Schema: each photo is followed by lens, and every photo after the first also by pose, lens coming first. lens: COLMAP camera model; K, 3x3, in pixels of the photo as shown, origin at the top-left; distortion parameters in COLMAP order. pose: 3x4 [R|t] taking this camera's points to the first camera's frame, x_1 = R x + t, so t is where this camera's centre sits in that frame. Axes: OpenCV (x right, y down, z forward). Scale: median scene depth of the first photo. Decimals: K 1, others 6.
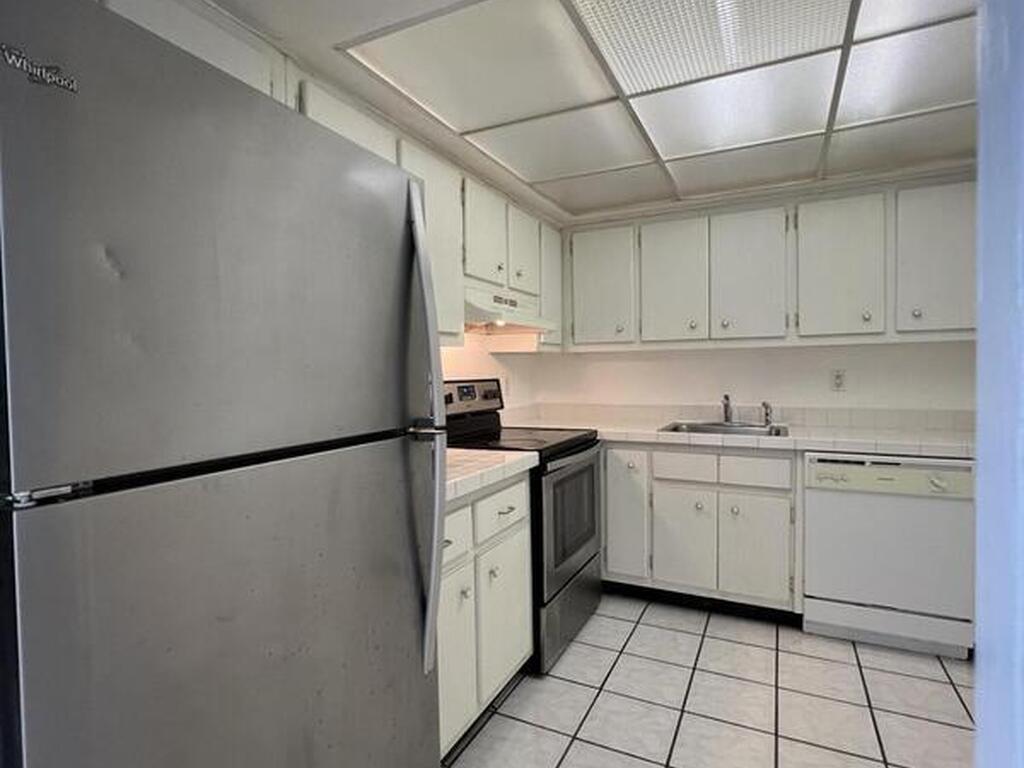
lens RADIAL K [[543.6, 0, 508.2], [0, 543.6, 383.6], [0, 0, 1]] dist [-0.003467, -0.000016]
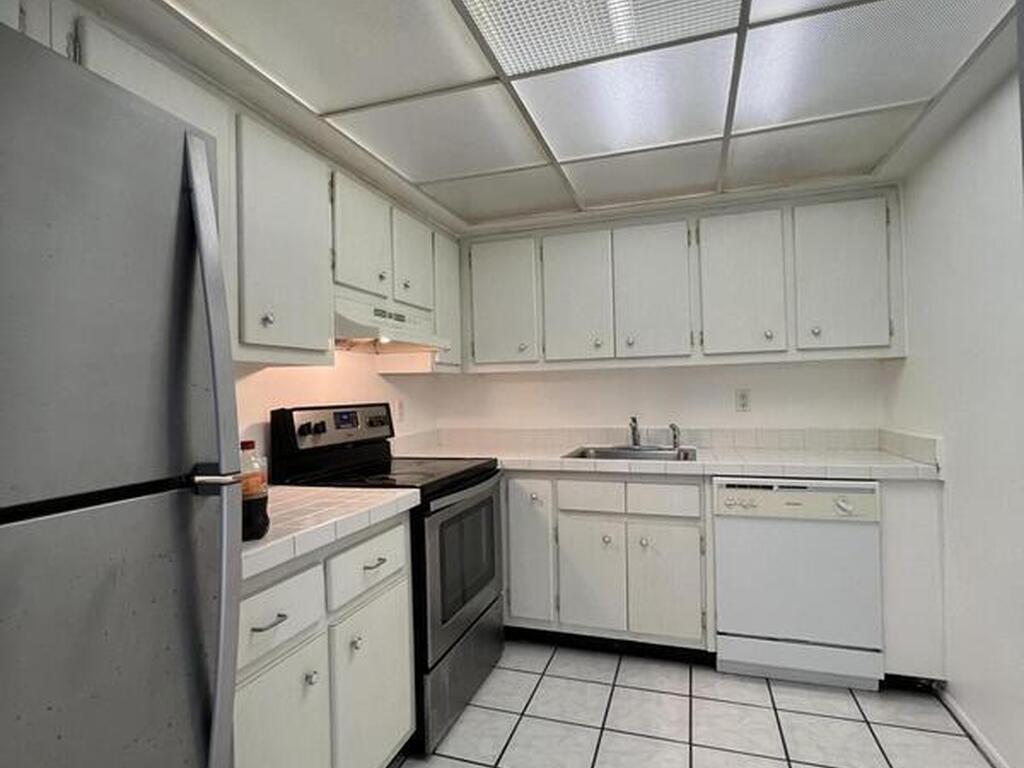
lens RADIAL K [[543.6, 0, 508.2], [0, 543.6, 383.6], [0, 0, 1]] dist [-0.003467, -0.000016]
pose [[0.990173, -0.007712, 0.139633, 0.063158], [0.013433, 0.999107, -0.040072, -0.002804], [-0.139199, 0.041554, 0.989392, 0.108790]]
